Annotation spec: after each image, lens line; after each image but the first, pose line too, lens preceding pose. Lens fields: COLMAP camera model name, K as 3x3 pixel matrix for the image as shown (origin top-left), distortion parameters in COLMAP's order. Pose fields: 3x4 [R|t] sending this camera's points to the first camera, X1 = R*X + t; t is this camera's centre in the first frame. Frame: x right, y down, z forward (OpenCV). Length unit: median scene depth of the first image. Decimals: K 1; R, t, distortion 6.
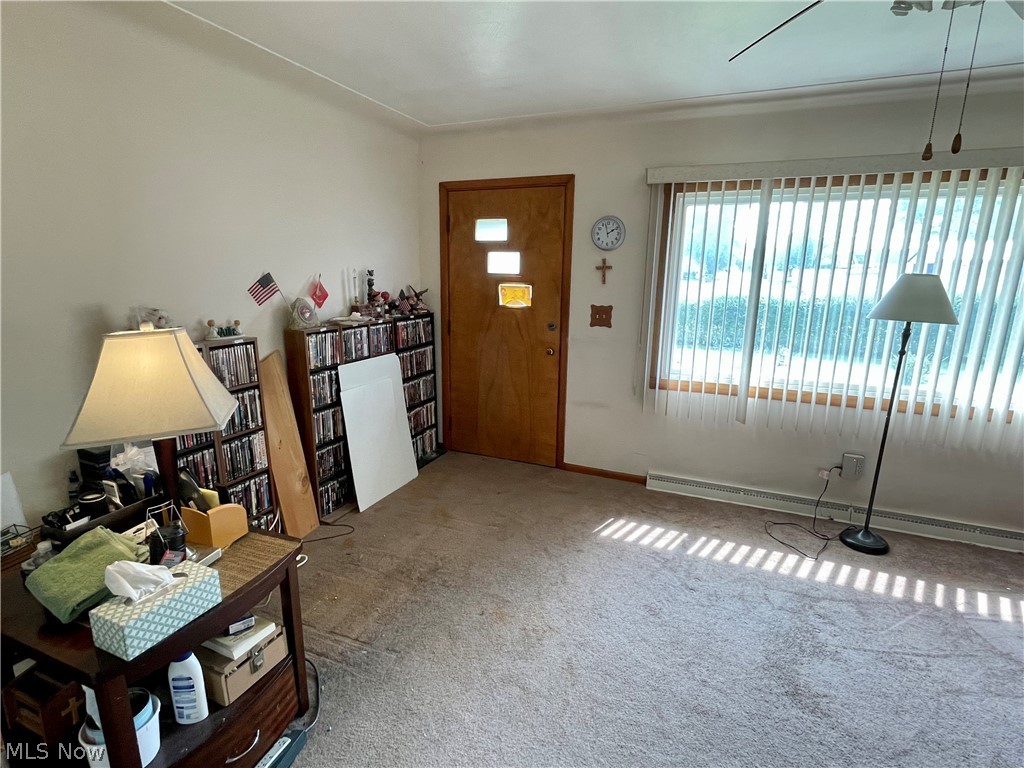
lens RADIAL K [[506.2, 0, 512.9], [0, 506.2, 385.4], [0, 0, 1]] dist [-0.007280, -0.001480]
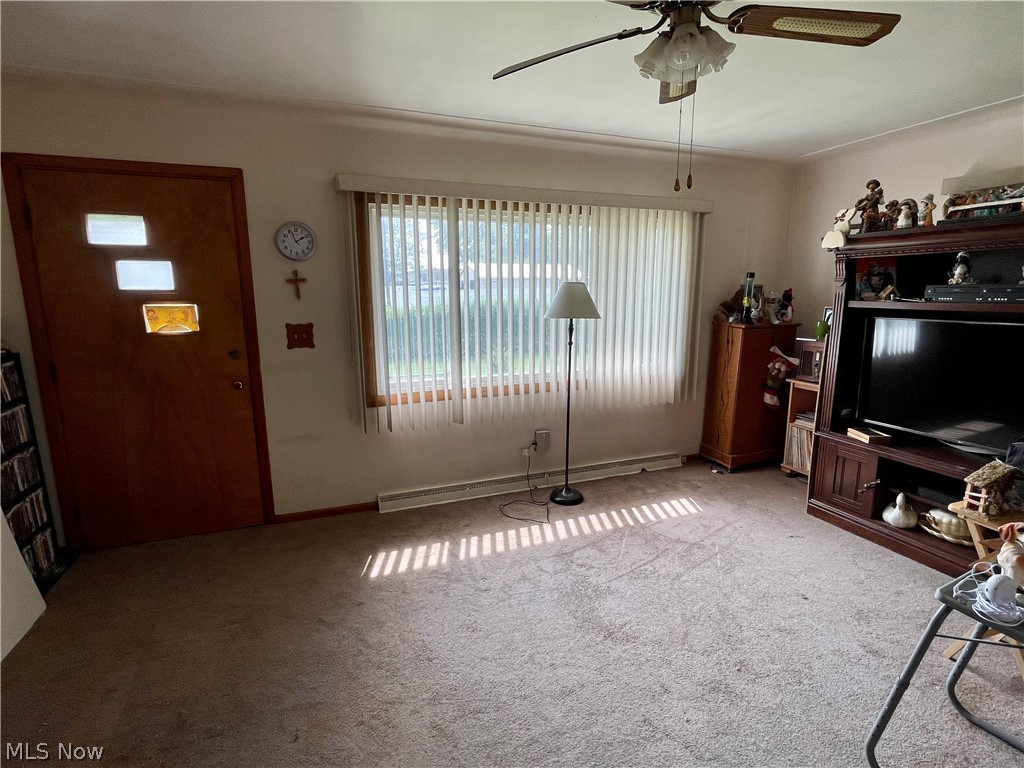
lens RADIAL K [[506.2, 0, 512.9], [0, 506.2, 383.9], [0, 0, 1]] dist [-0.007280, -0.001480]
pose [[0.714571, -0.143731, 0.684638, -0.190142], [0.170115, 0.984991, 0.029234, -0.020659], [-0.678564, 0.095577, 0.728297, 0.140498]]
